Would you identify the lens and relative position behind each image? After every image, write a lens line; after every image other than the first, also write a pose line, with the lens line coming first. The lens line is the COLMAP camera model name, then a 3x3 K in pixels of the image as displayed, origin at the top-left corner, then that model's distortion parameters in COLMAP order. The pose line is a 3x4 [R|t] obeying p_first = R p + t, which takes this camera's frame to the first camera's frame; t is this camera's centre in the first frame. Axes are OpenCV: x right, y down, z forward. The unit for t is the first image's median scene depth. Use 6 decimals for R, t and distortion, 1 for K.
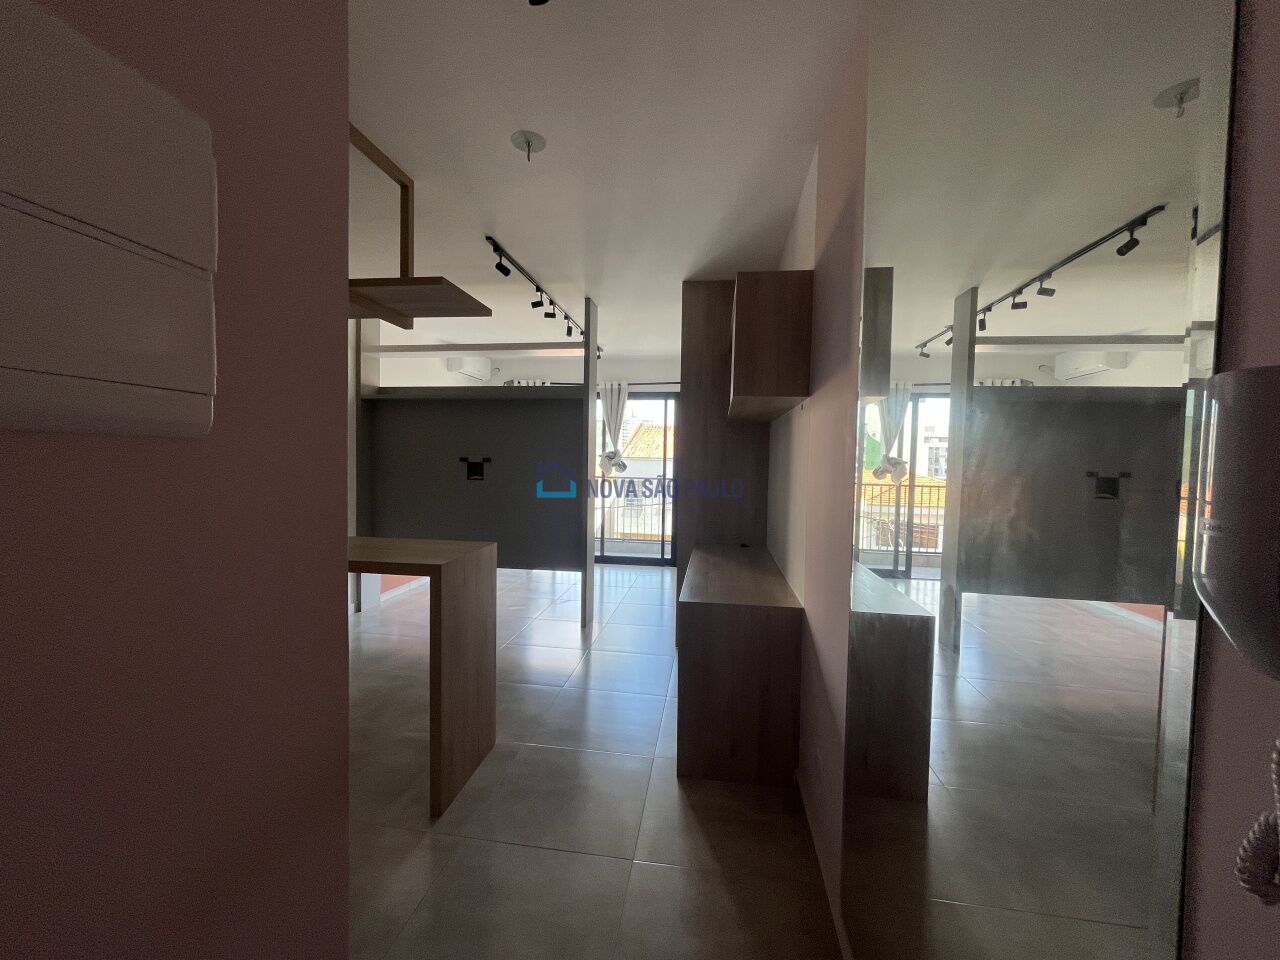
lens RADIAL K [[517.6, 0, 639.2], [0, 517.6, 476.6], [0, 0, 1]] dist [-0.003767, 0.000952]
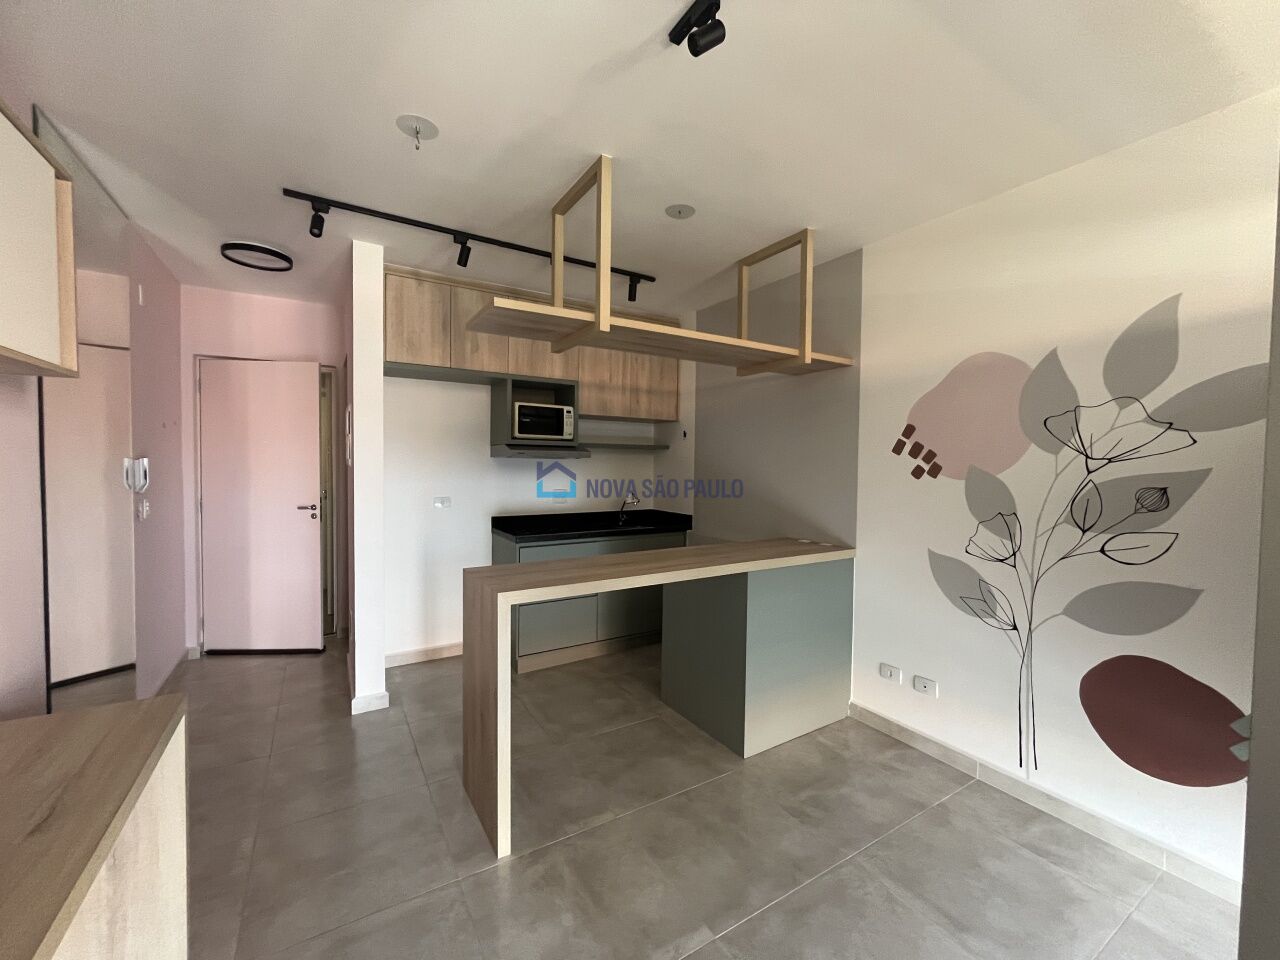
lens RADIAL K [[517.6, 0, 637.8], [0, 517.6, 477.9], [0, 0, 1]] dist [-0.003767, 0.000952]
pose [[-0.768730, -0.007127, -0.639533, 0.030741], [-0.048100, 0.997750, 0.046698, -0.050472], [0.637762, 0.066660, -0.767344, 0.995243]]
